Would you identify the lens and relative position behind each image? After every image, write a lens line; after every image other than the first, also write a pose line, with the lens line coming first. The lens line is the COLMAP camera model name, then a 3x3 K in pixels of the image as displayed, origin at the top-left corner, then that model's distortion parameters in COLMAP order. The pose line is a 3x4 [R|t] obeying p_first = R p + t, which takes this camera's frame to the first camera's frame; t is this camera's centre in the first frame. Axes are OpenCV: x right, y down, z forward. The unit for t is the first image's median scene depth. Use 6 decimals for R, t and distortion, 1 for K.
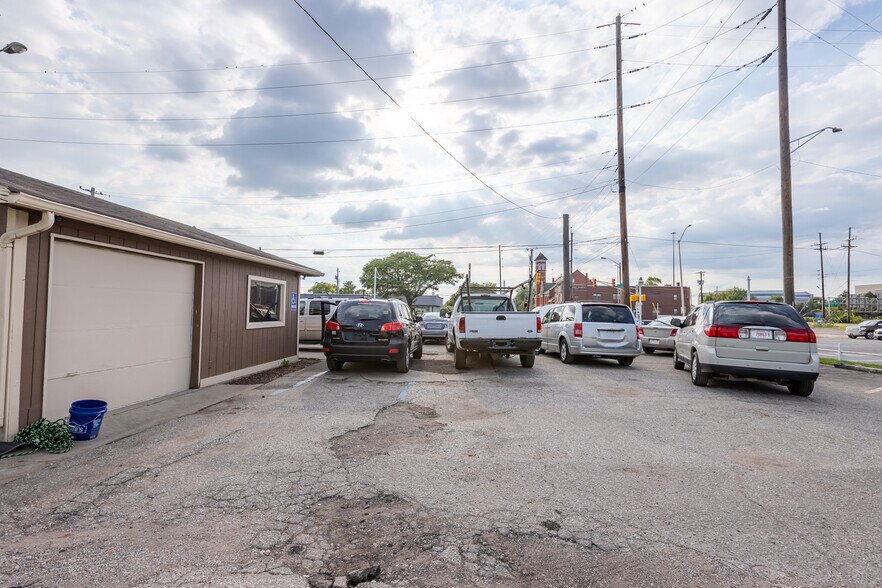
lens RADIAL K [[418.7, 0, 439.8], [0, 418.7, 292.5], [0, 0, 1]] dist [-0.010626, 0.000212]
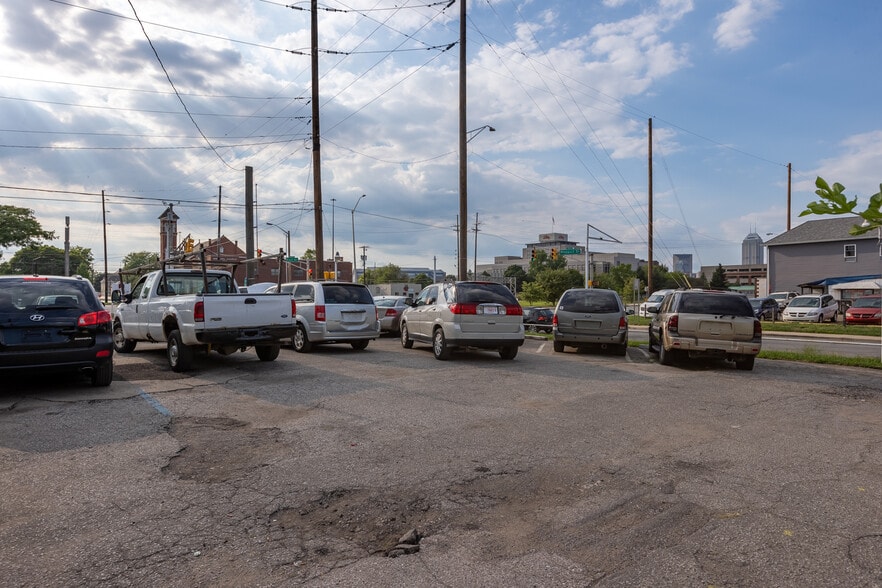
lens RADIAL K [[578.6, 0, 449.3], [0, 578.6, 294.7], [0, 0, 1]] dist [-0.069562, 0.064976]
pose [[0.687934, -0.014435, 0.725629, -0.386554], [-0.024742, 0.998755, 0.043326, -0.008095], [-0.725351, -0.047759, 0.686720, -0.022322]]
